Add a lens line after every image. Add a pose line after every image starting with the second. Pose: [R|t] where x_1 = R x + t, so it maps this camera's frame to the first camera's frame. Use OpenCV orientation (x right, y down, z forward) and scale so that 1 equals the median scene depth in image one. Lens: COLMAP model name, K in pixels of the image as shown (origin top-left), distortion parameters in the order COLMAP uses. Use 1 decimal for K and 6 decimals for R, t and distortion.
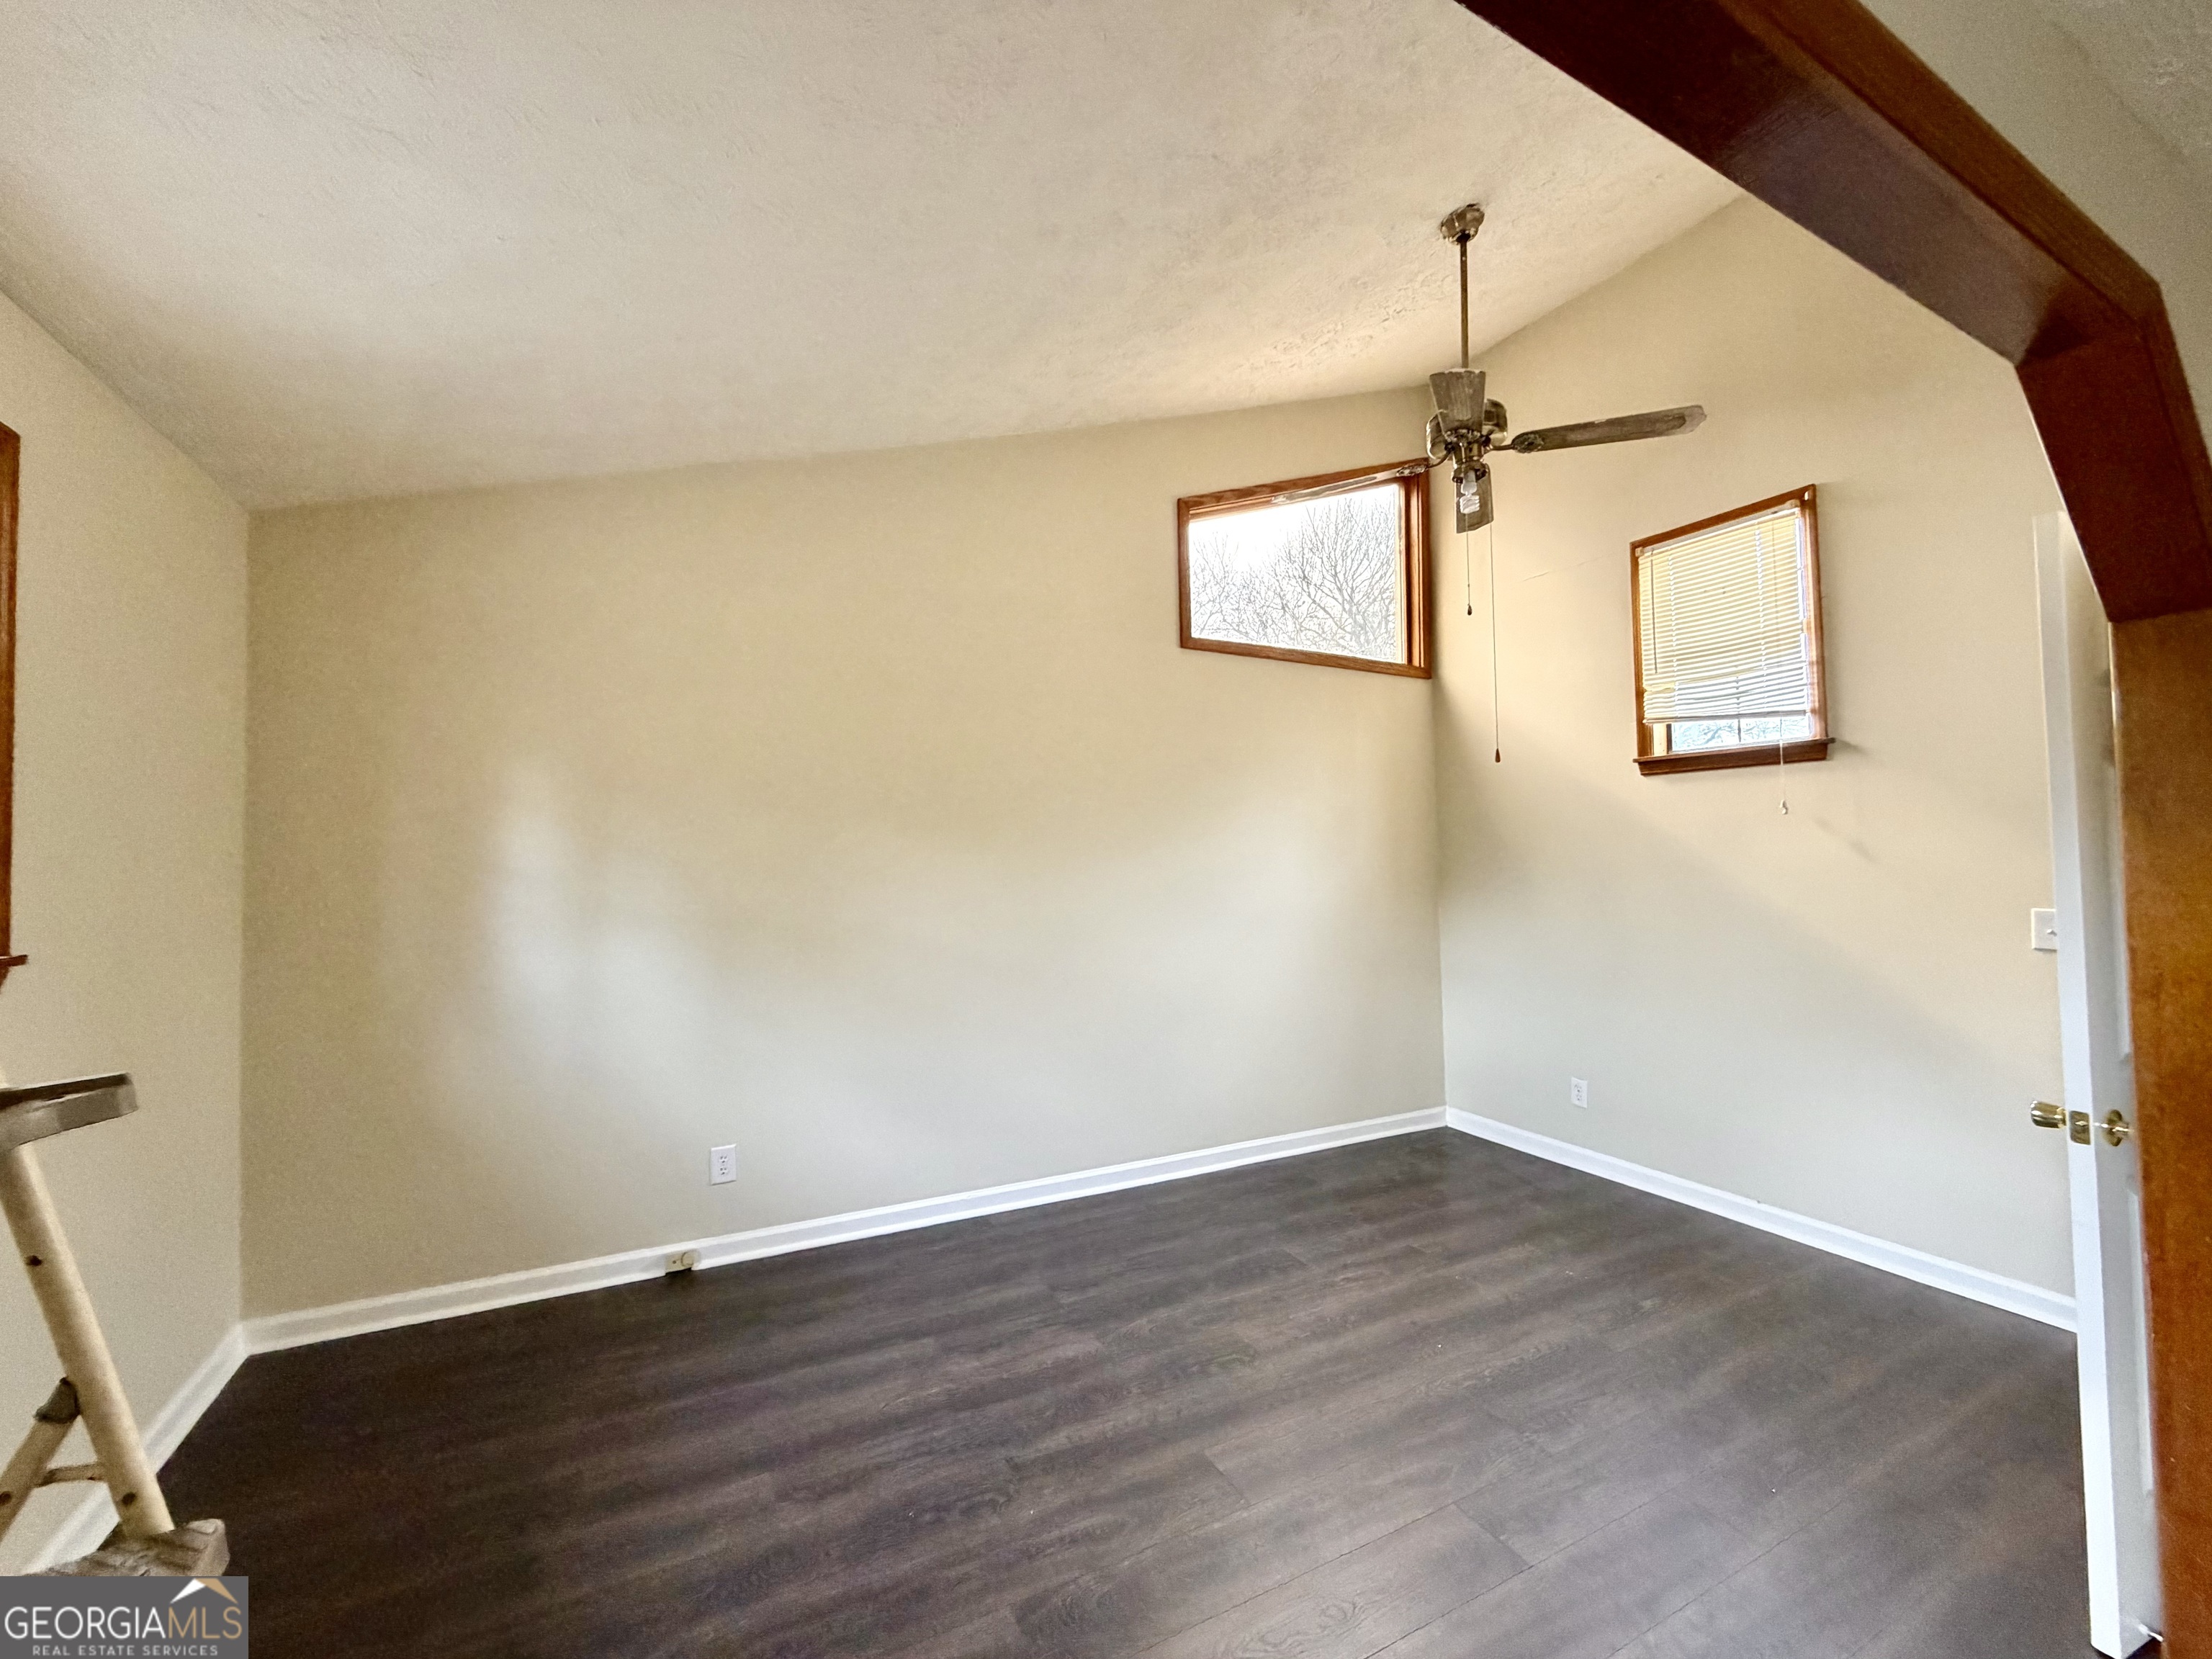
lens RADIAL K [[879.3, 0, 1101.9], [0, 879.3, 830.0], [0, 0, 1]] dist [-0.000222, -0.000047]
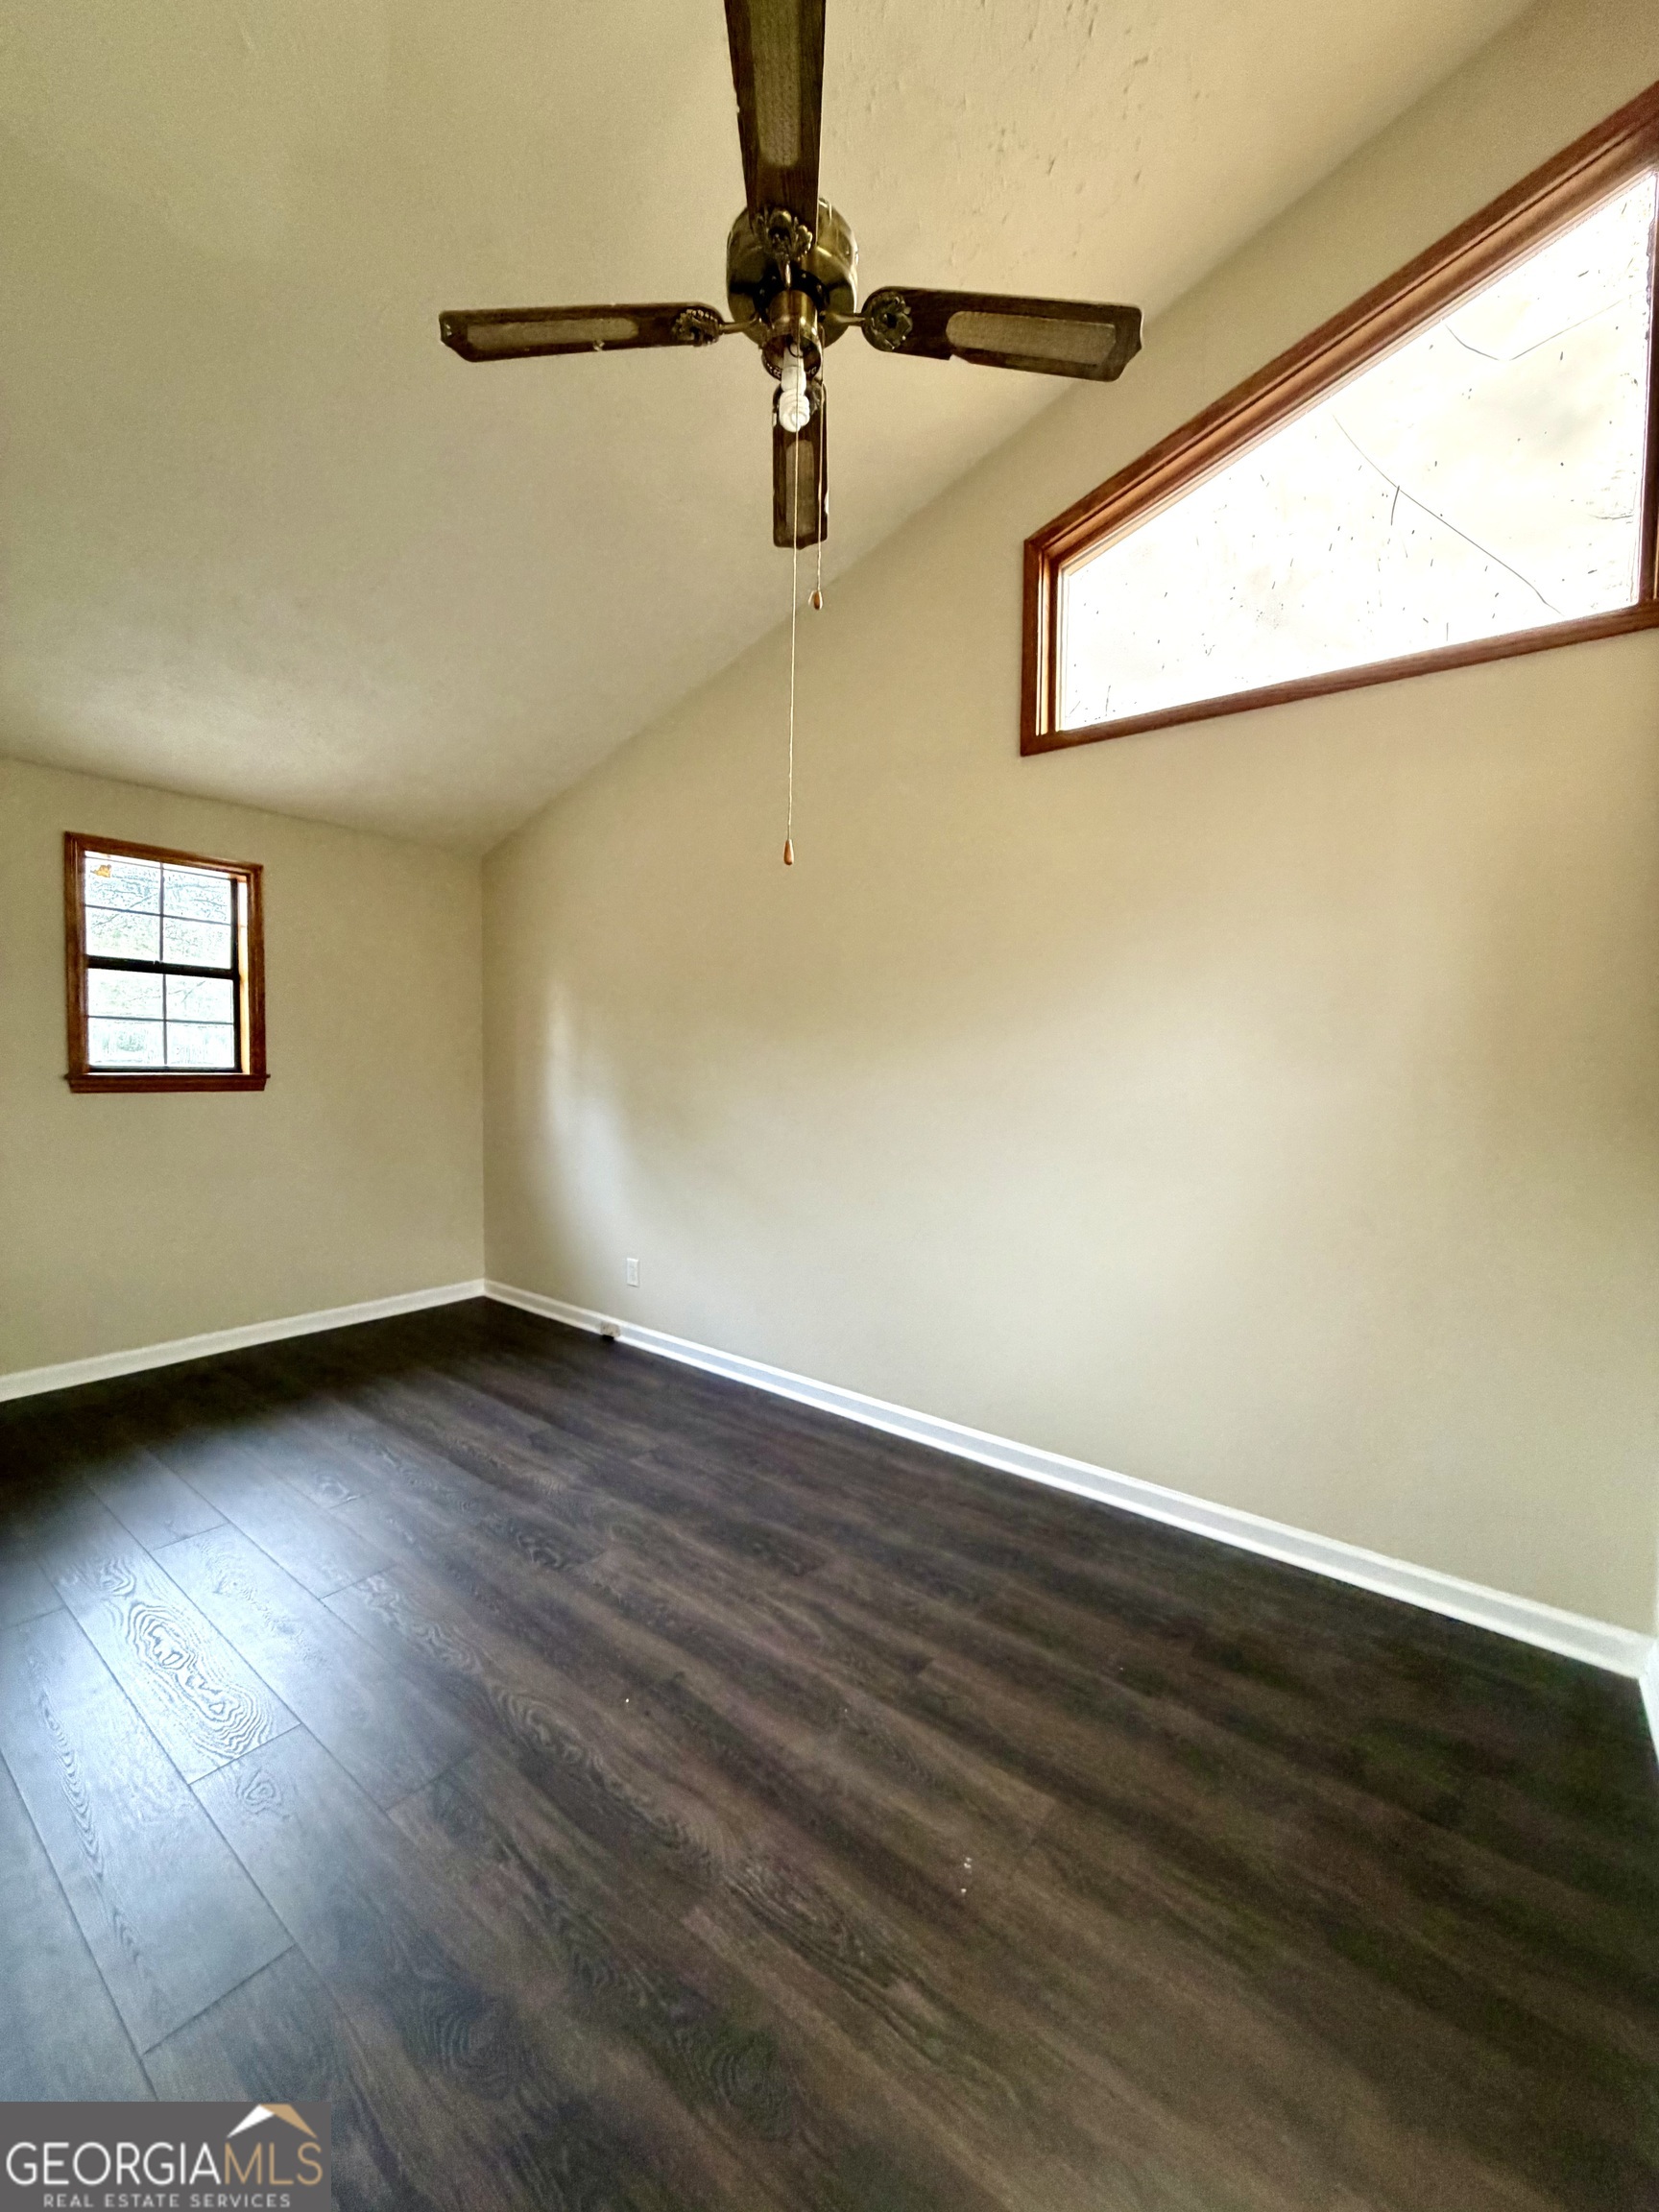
lens RADIAL K [[879.3, 0, 827.1], [0, 879.3, 1099.9], [0, 0, 1]] dist [-0.000222, -0.000047]
pose [[0.424905, 0.055063, -0.903562, 0.930198], [0.013672, 0.997644, 0.067226, 0.029633], [0.905135, -0.040918, 0.423151, 0.730015]]
